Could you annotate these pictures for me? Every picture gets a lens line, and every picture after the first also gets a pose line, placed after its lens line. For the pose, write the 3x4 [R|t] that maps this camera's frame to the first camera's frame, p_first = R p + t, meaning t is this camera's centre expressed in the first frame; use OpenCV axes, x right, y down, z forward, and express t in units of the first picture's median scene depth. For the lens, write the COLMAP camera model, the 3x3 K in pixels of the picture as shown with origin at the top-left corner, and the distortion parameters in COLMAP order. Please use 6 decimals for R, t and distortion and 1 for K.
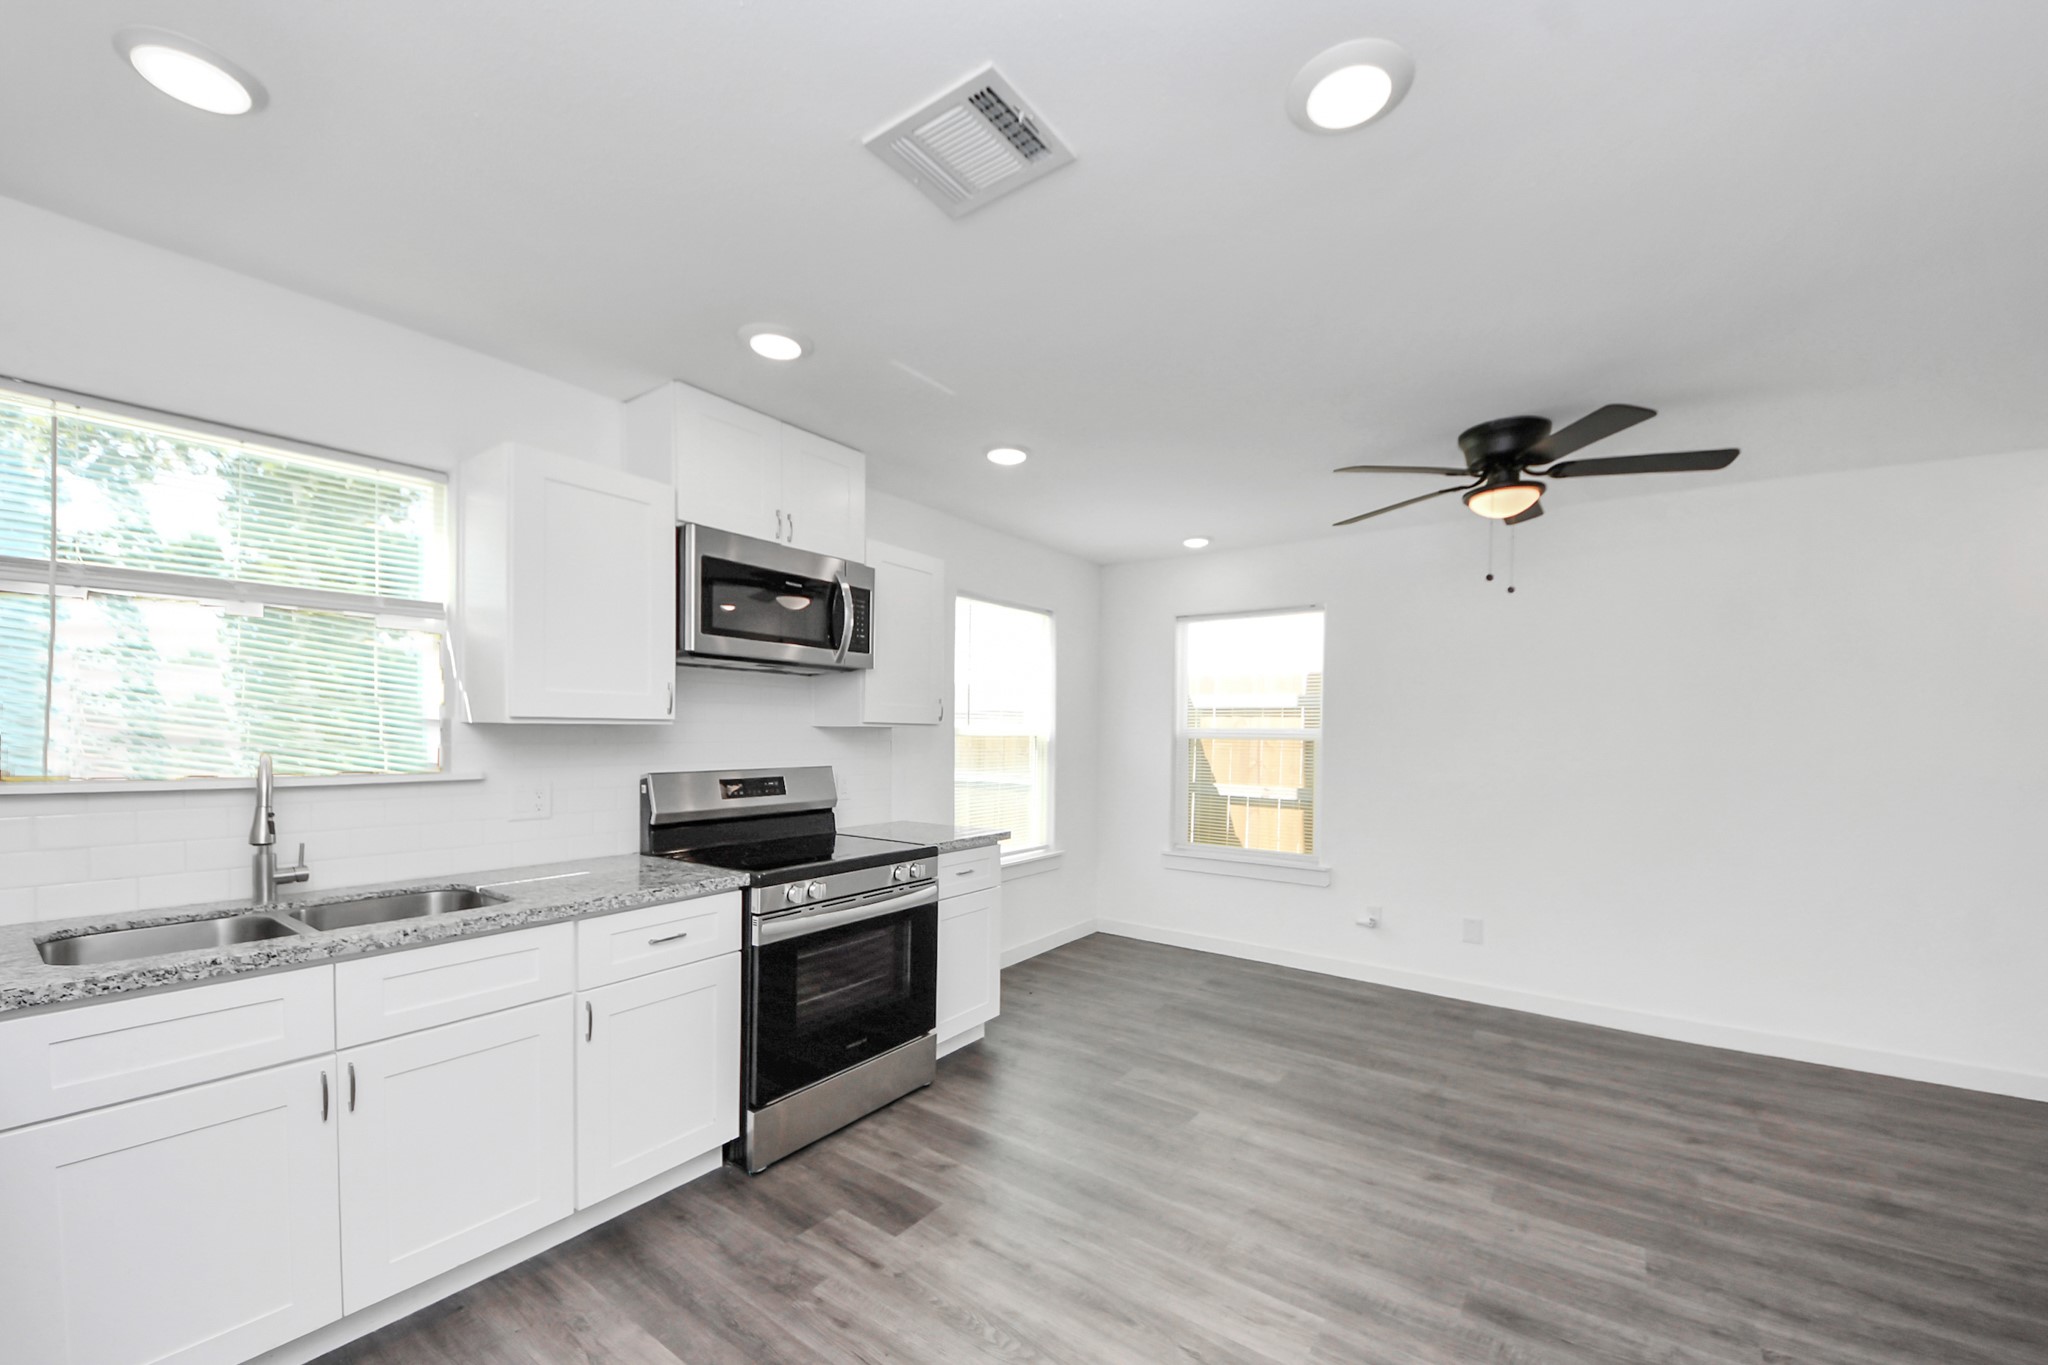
lens RADIAL K [[772.2, 0, 1039.4], [0, 772.2, 738.9], [0, 0, 1]] dist [0.017877, -0.014958]
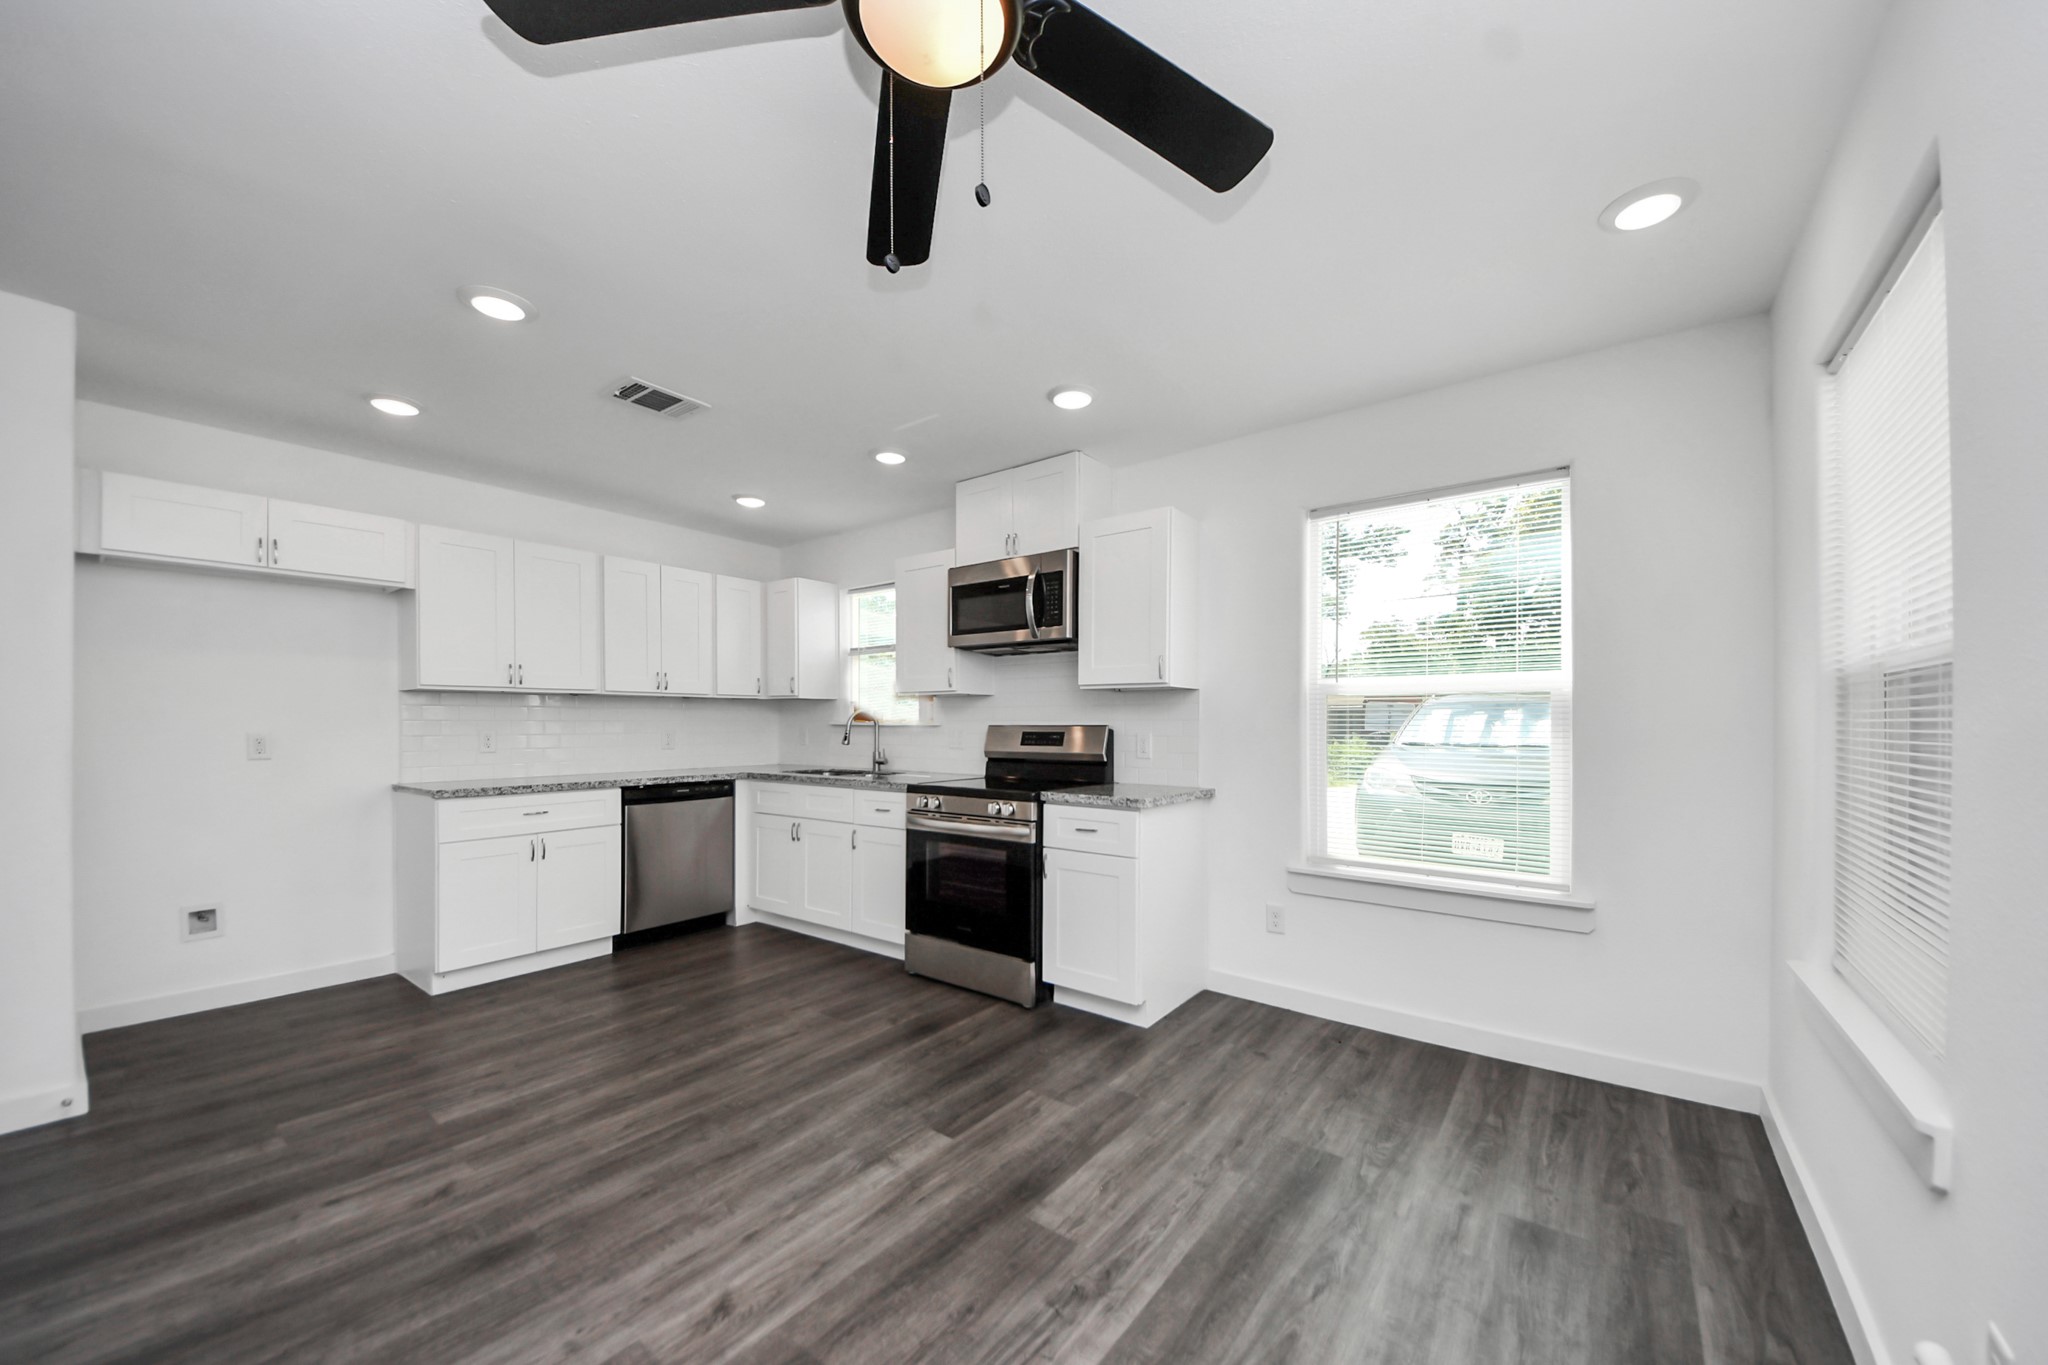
lens RADIAL K [[751.9, 0, 1035.8], [0, 751.9, 723.7], [0, 0, 1]] dist [0.018565, -0.013303]
pose [[-0.020986, -0.009067, -0.999739, 1.006704], [-0.008253, 0.999926, -0.008895, 0.052052], [0.999746, 0.008064, -0.021060, 1.104664]]
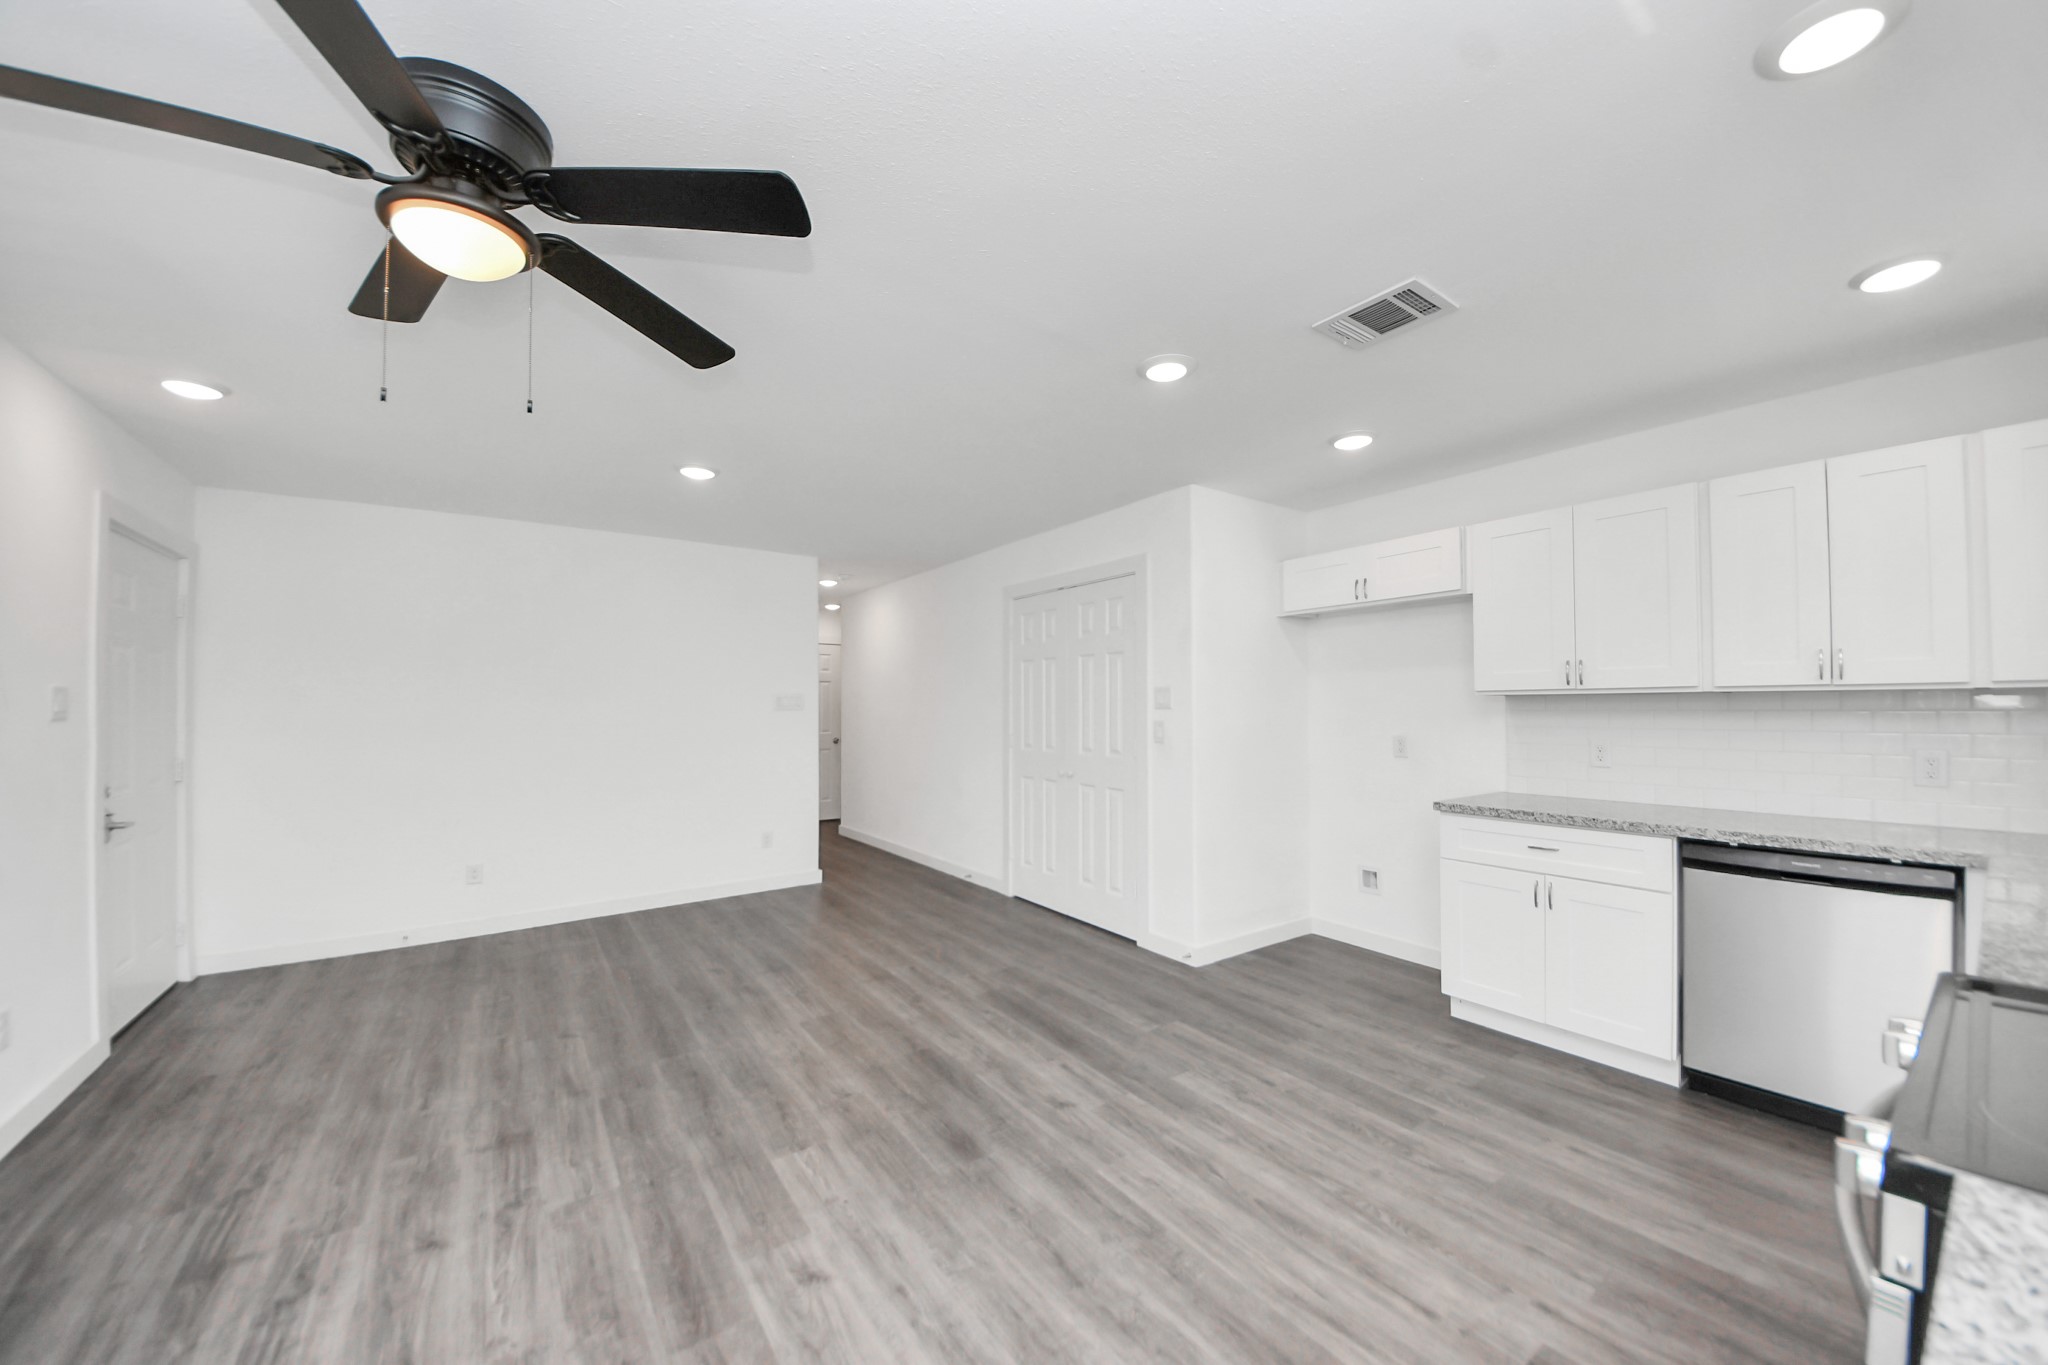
lens RADIAL K [[731.7, 0, 1030.5], [0, 731.7, 695.8], [0, 0, 1]] dist [0.025913, -0.018822]
pose [[-0.949818, 0.001758, 0.312799, 0.064495], [0.003199, 0.999987, 0.004094, -0.014879], [-0.312787, 0.004889, -0.949811, 1.402094]]
